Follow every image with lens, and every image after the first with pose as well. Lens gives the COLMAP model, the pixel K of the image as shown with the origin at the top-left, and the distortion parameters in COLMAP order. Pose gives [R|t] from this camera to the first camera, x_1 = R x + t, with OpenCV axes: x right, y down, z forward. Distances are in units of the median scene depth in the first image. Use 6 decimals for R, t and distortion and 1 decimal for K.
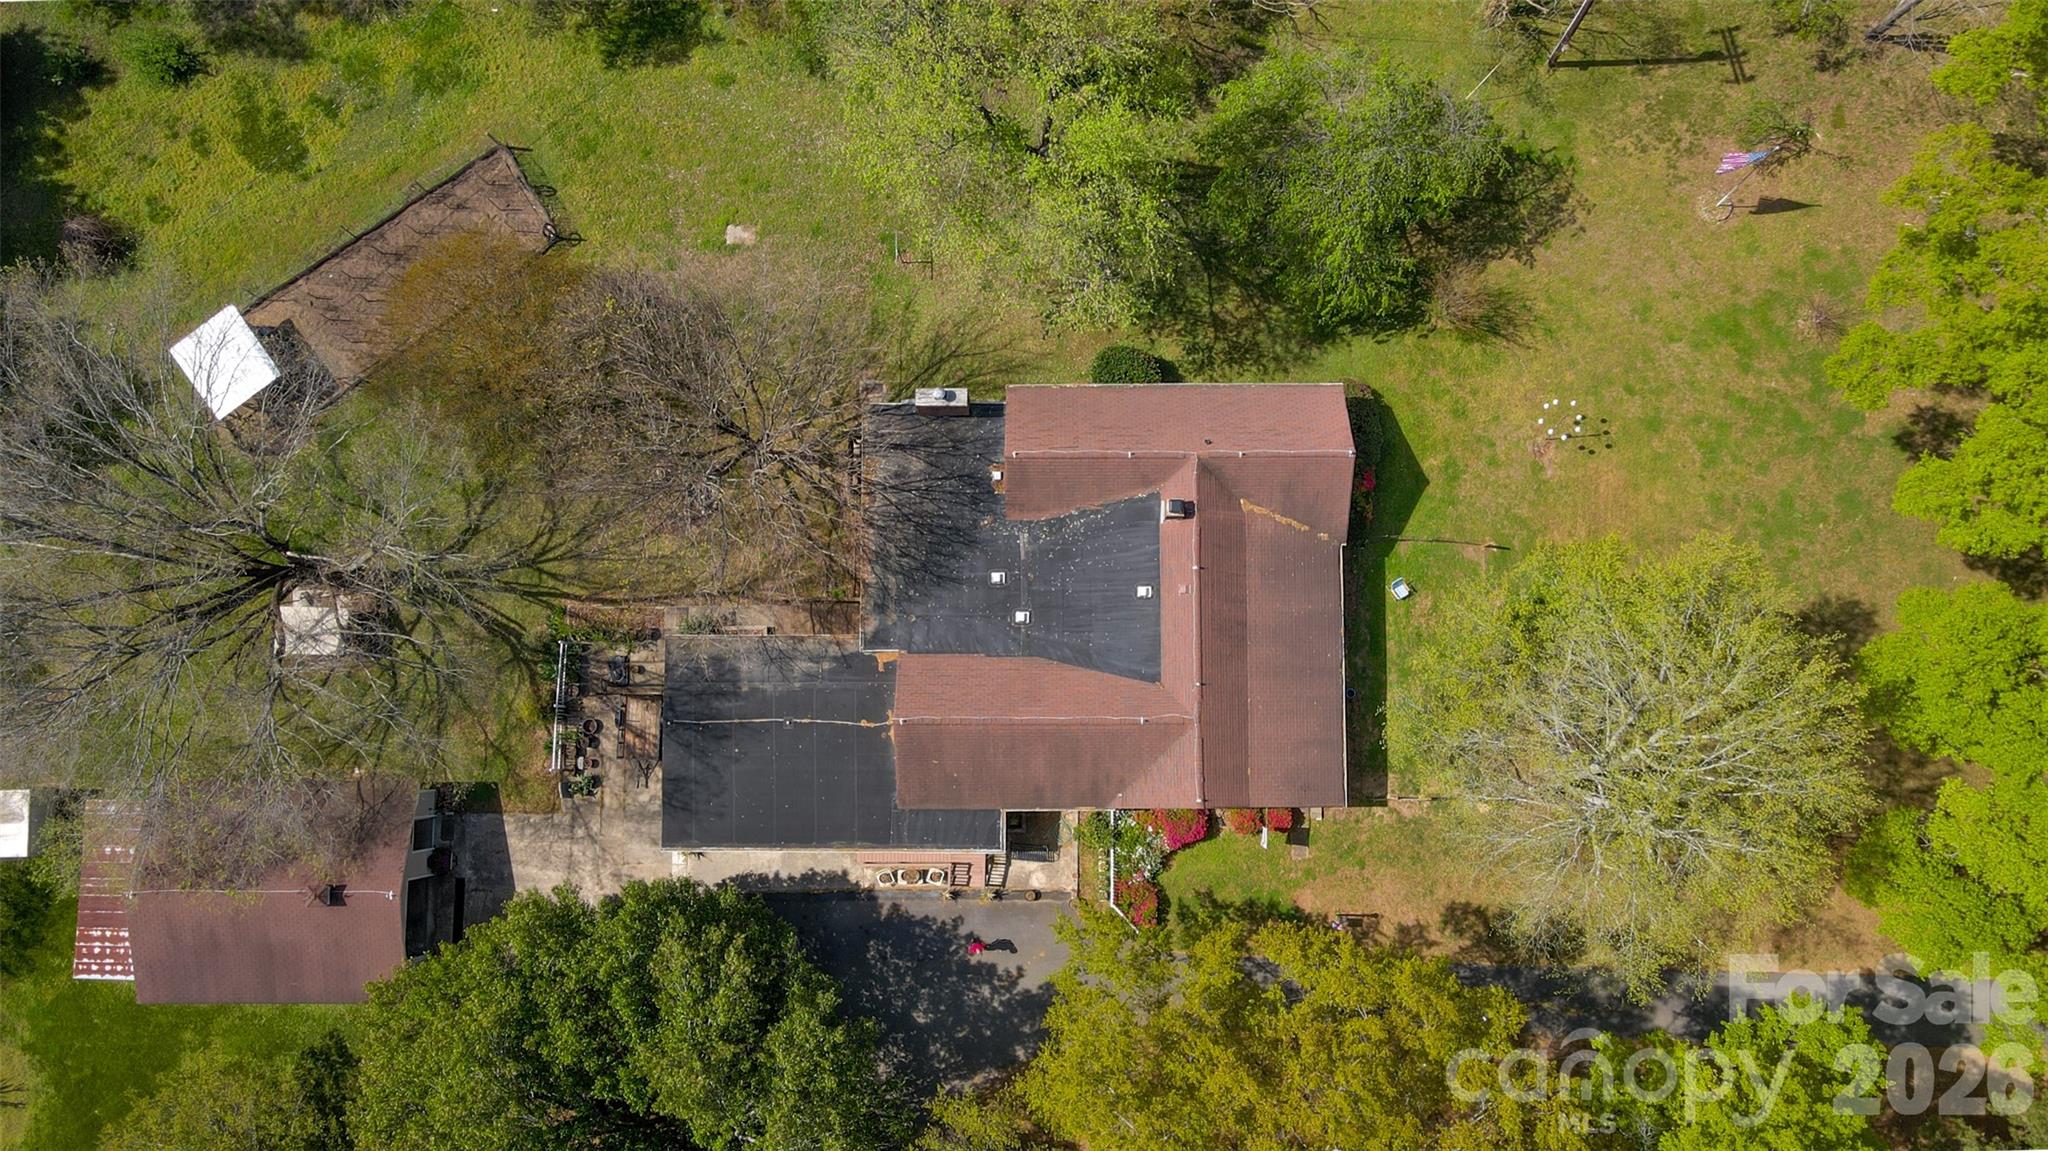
lens RADIAL K [[1506.4, 0, 1024.0], [0, 1506.4, 575.5], [0, 0, 1]] dist [-0.004006, 0.037252]
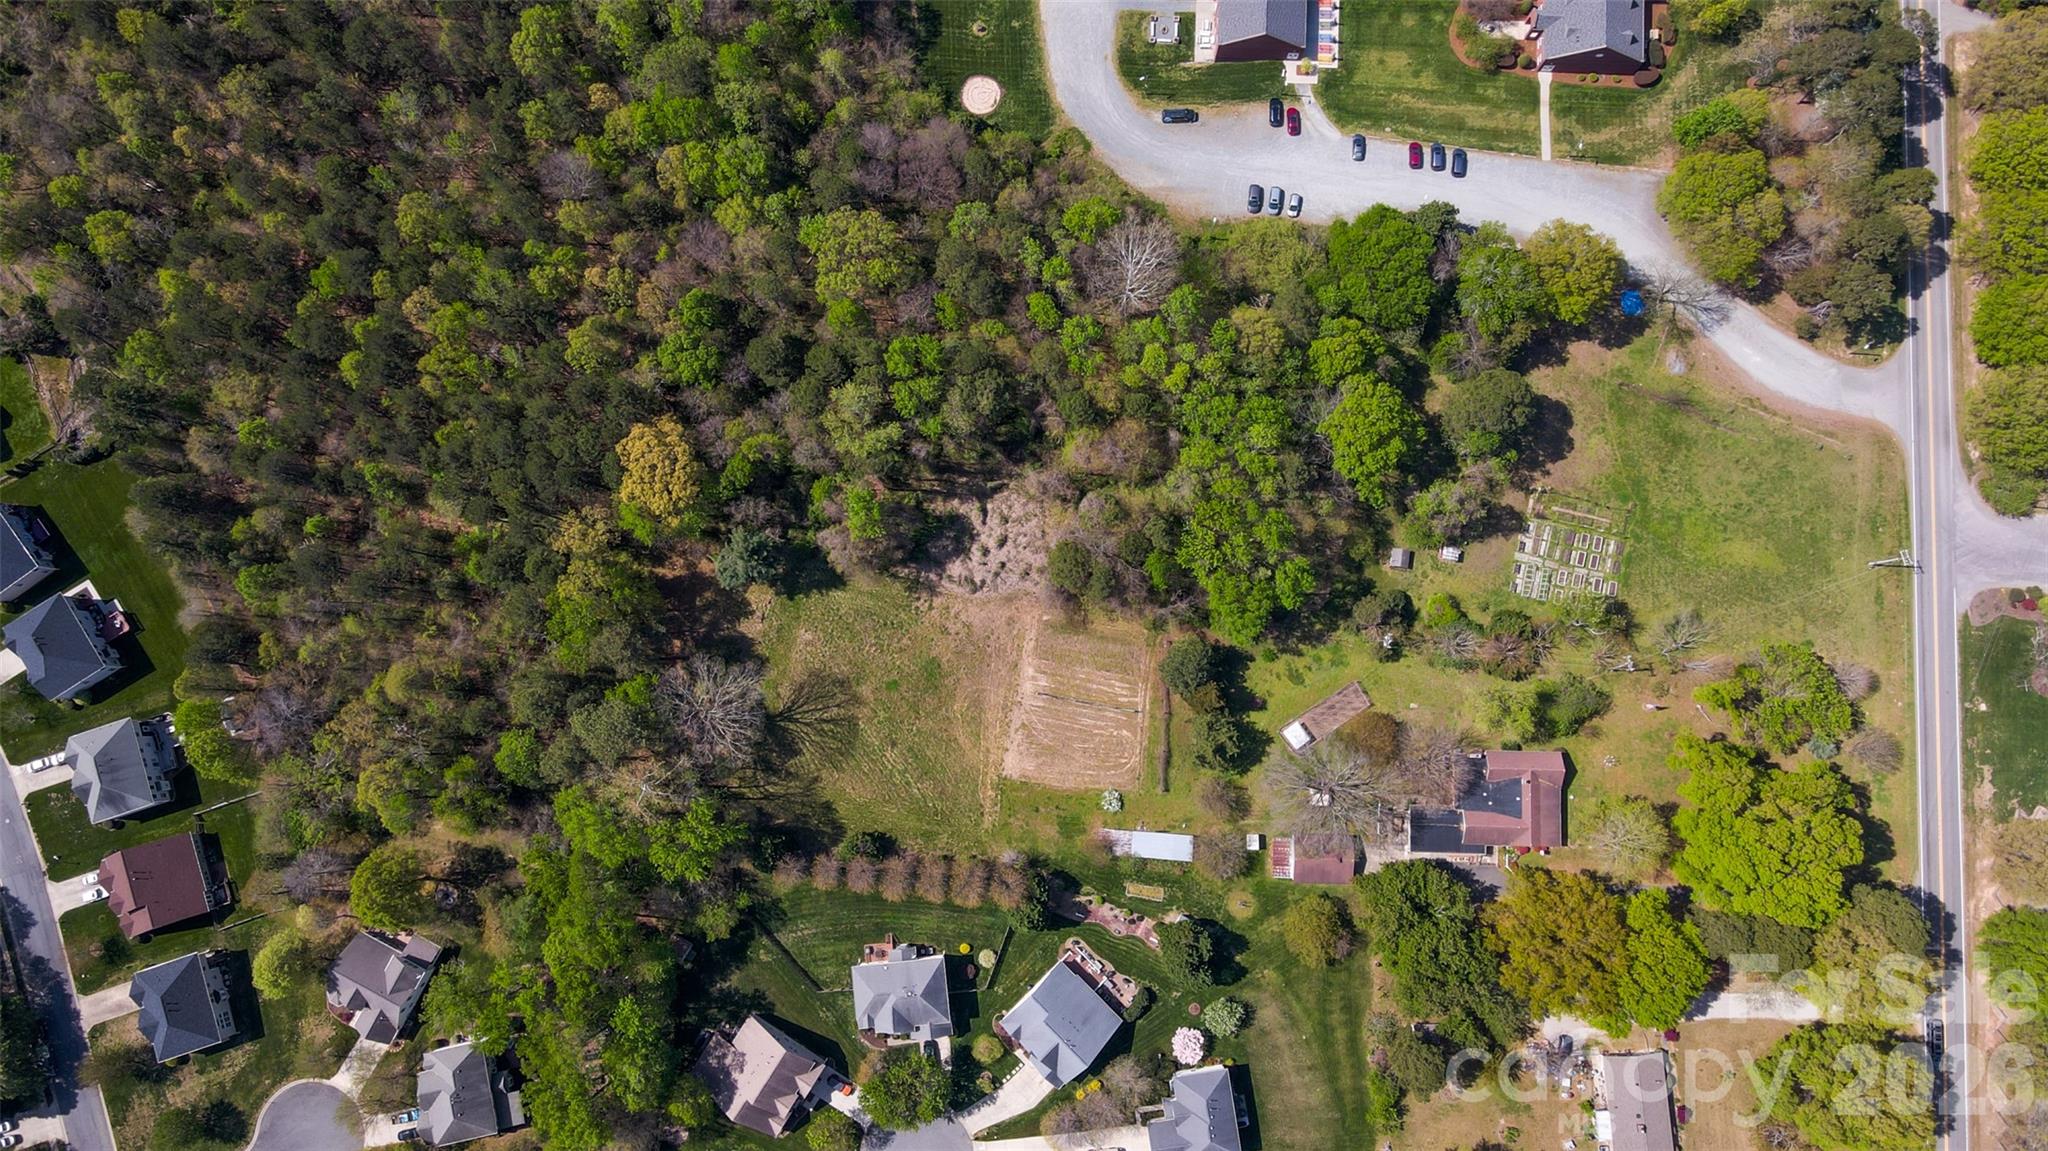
lens RADIAL K [[1506.4, 0, 1024.0], [0, 1506.4, 575.5], [0, 0, 1]] dist [-0.004006, 0.037252]
pose [[0.999708, 0.023520, 0.005566, -1.401726], [-0.023570, 0.999682, 0.009016, -0.645308], [-0.005352, -0.009144, 0.999944, -3.414794]]
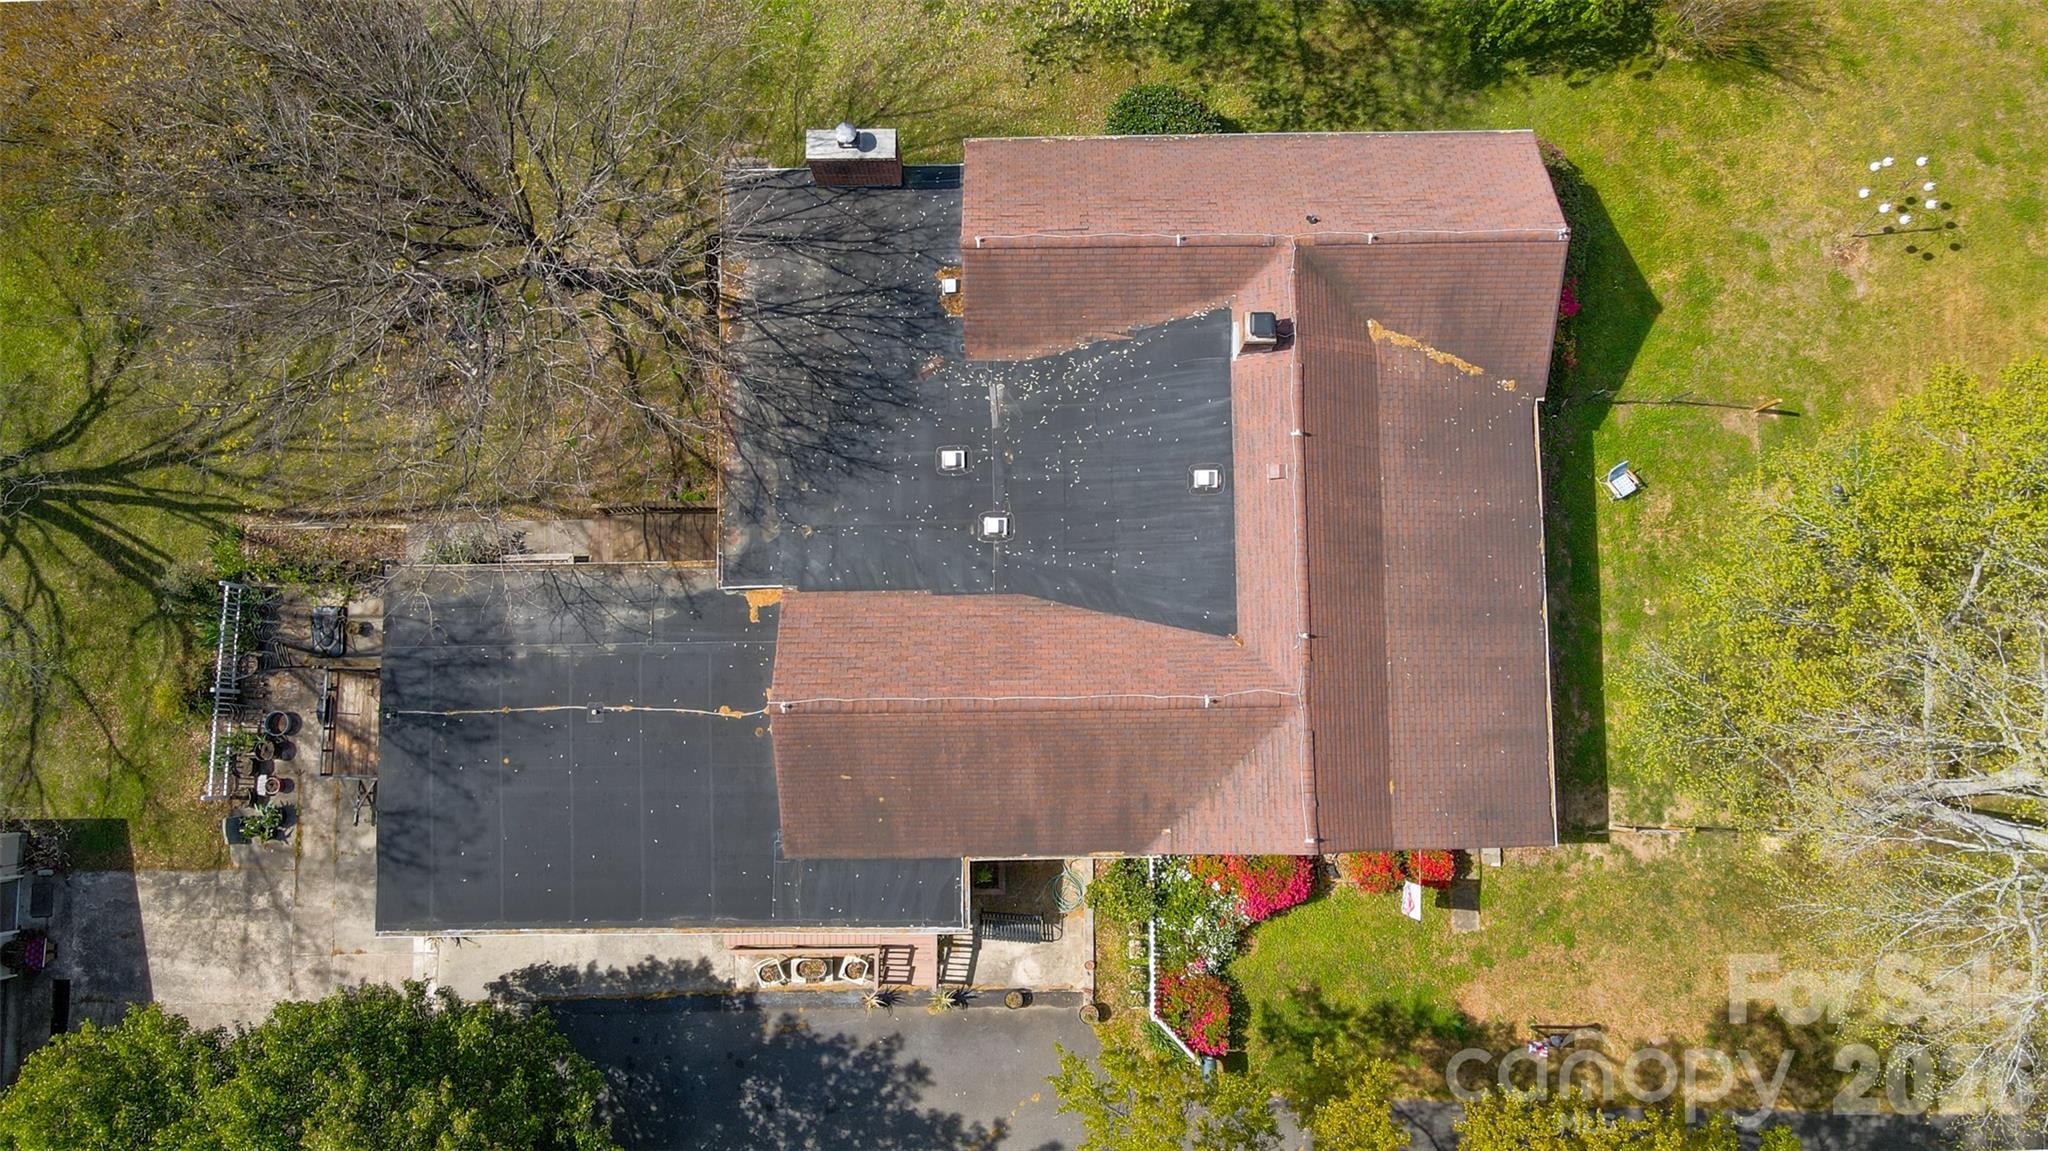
lens RADIAL K [[1506.4, 0, 1024.0], [0, 1506.4, 575.5], [0, 0, 1]] dist [-0.004006, 0.037252]
pose [[0.999917, -0.010180, 0.007891, 0.005060], [0.010184, 0.999948, -0.000499, 0.045284], [-0.007886, 0.000579, 0.999969, 0.403976]]
